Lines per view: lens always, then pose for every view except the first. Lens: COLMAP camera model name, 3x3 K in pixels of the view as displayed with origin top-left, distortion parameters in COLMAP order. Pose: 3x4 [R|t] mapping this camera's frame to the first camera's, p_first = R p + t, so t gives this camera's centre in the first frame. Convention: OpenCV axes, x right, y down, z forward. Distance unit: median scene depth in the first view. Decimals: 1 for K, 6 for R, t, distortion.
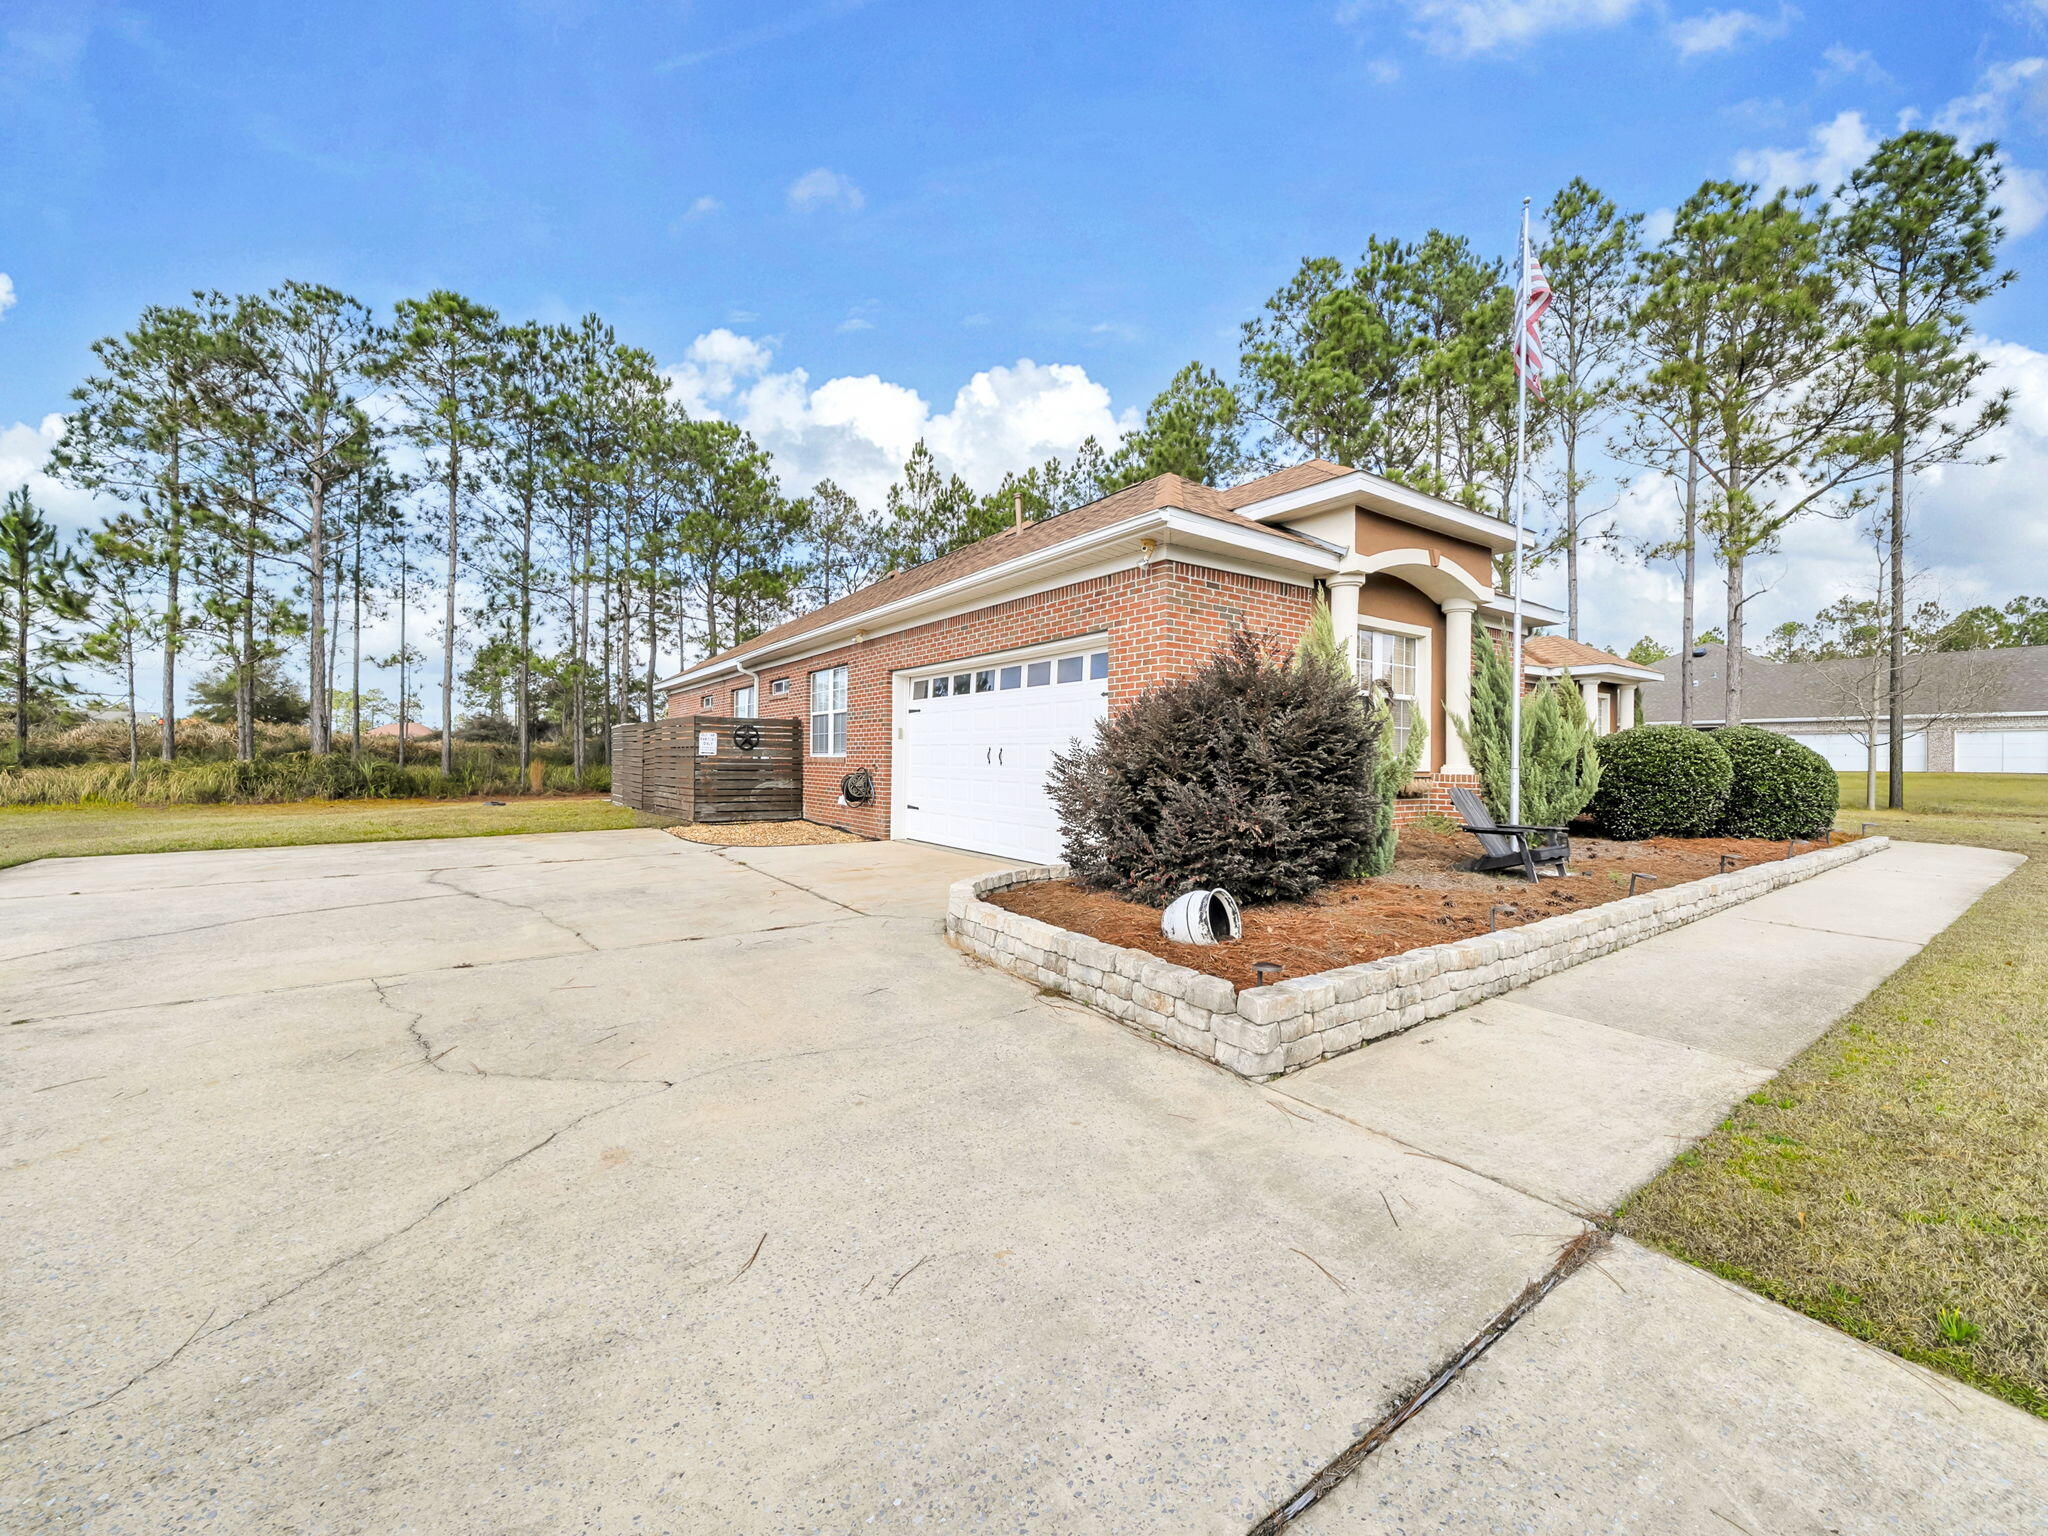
lens RADIAL K [[790.7, 0, 1021.8], [0, 790.7, 757.9], [0, 0, 1]] dist [-0.006583, -0.000376]
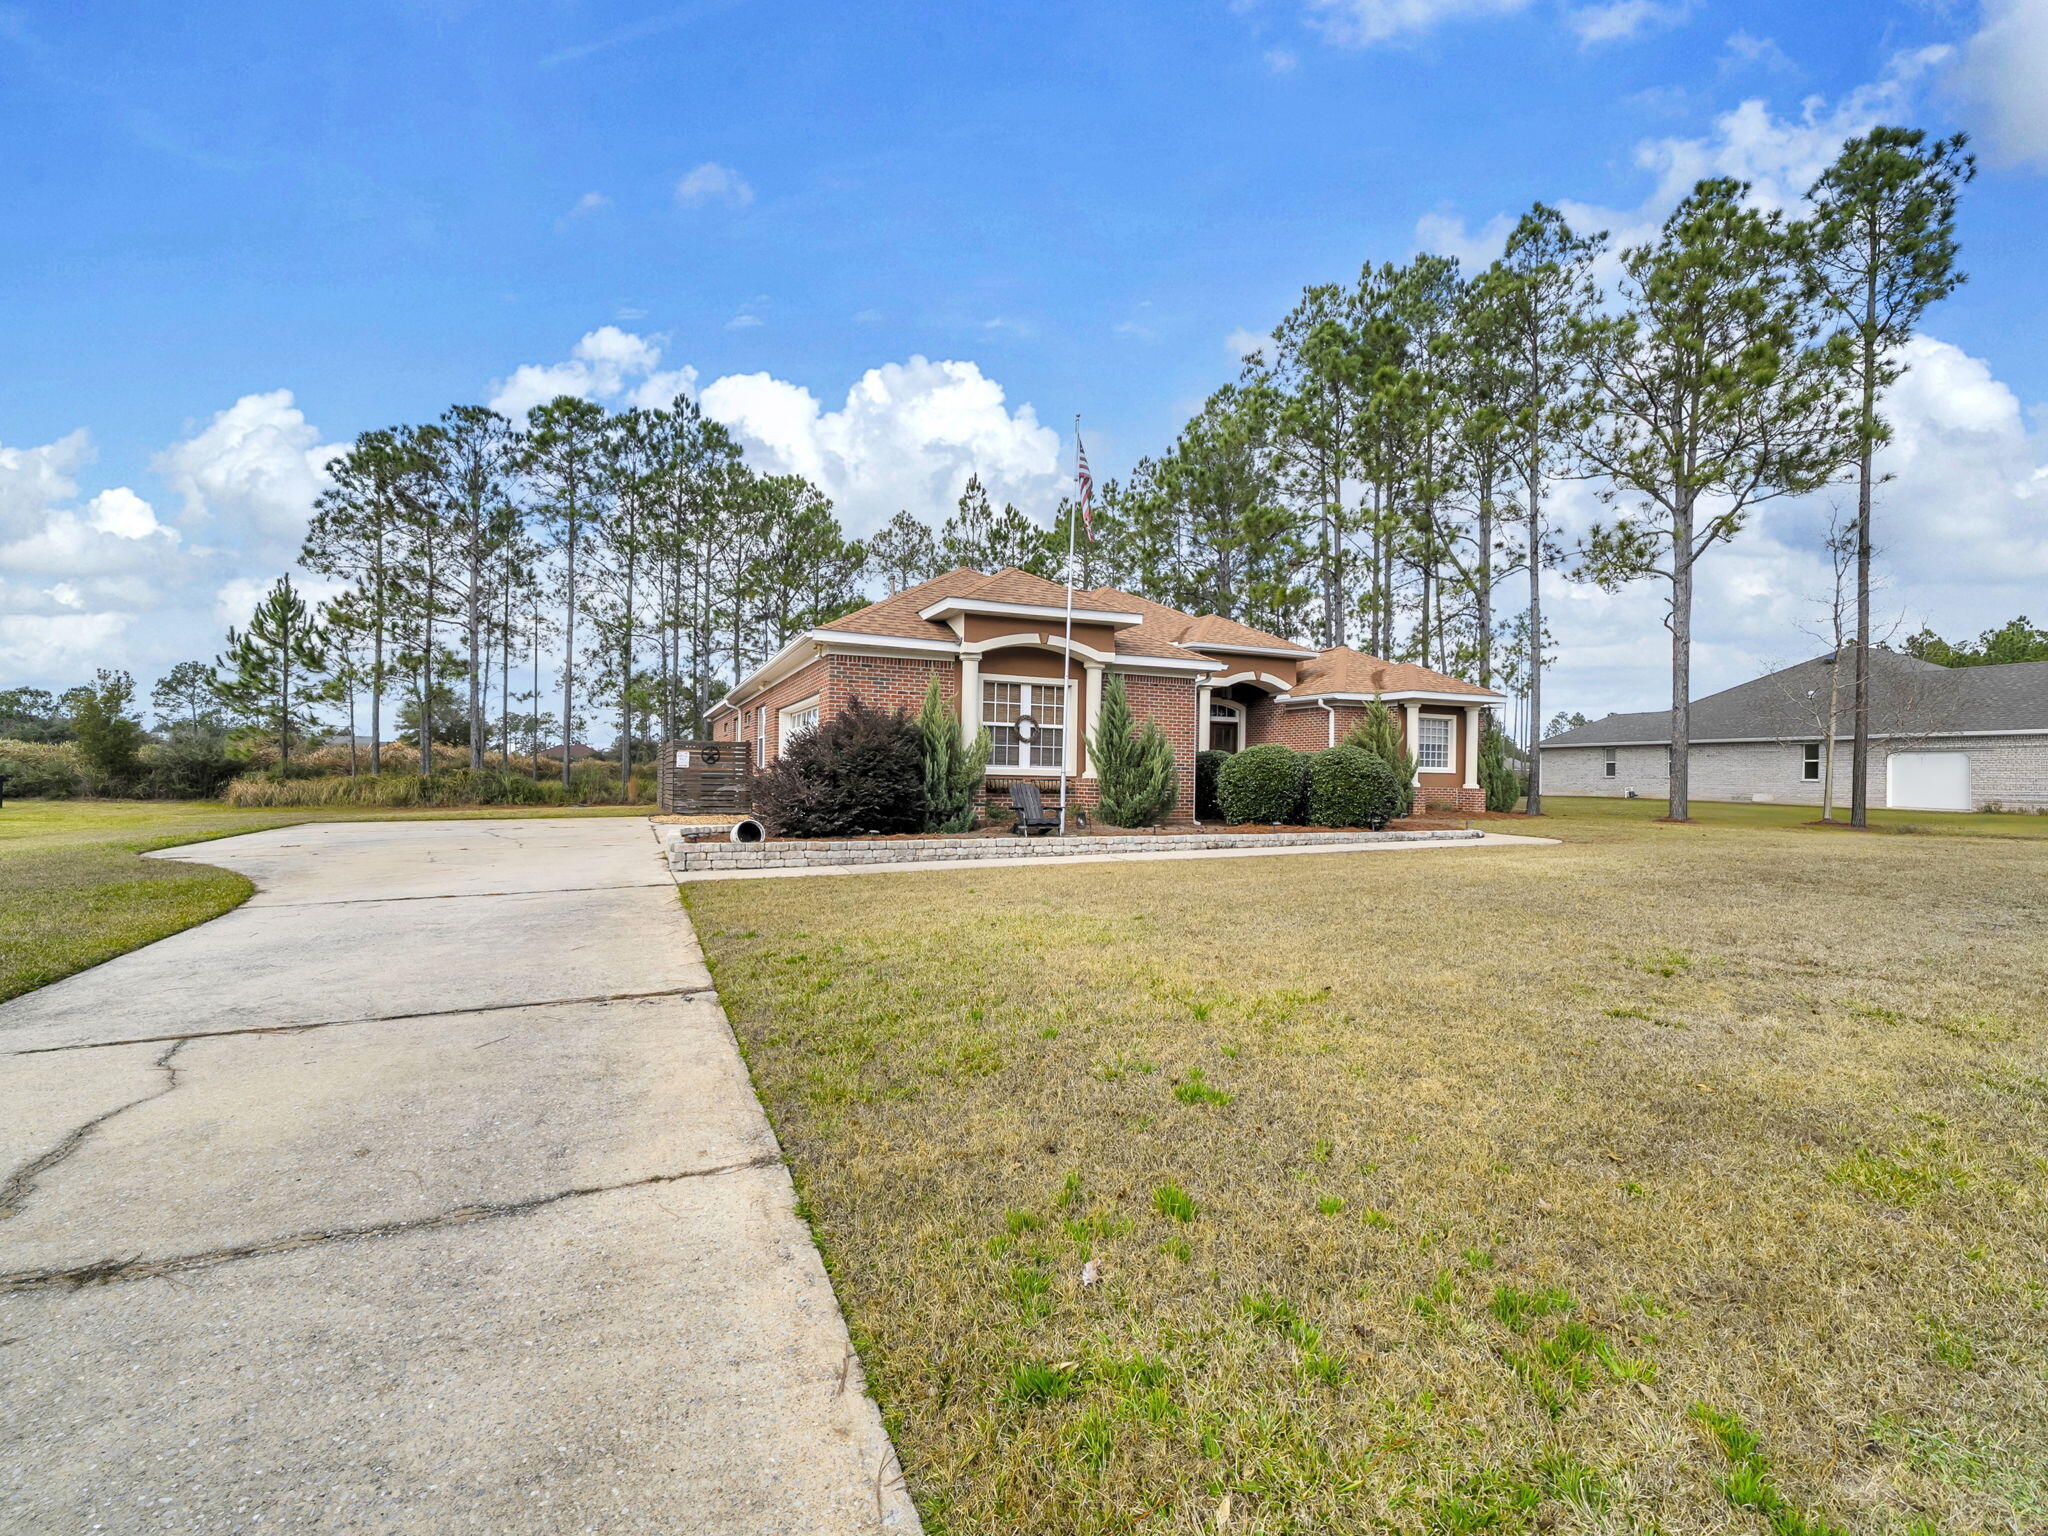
lens RADIAL K [[868.6, 0, 1012.6], [0, 868.6, 780.1], [0, 0, 1]] dist [-0.005322, 0.000499]
pose [[0.980803, 0.001753, -0.194993, 0.247434], [-0.001357, 0.999997, 0.002162, 0.007258], [0.194996, -0.001856, 0.980802, -0.220917]]
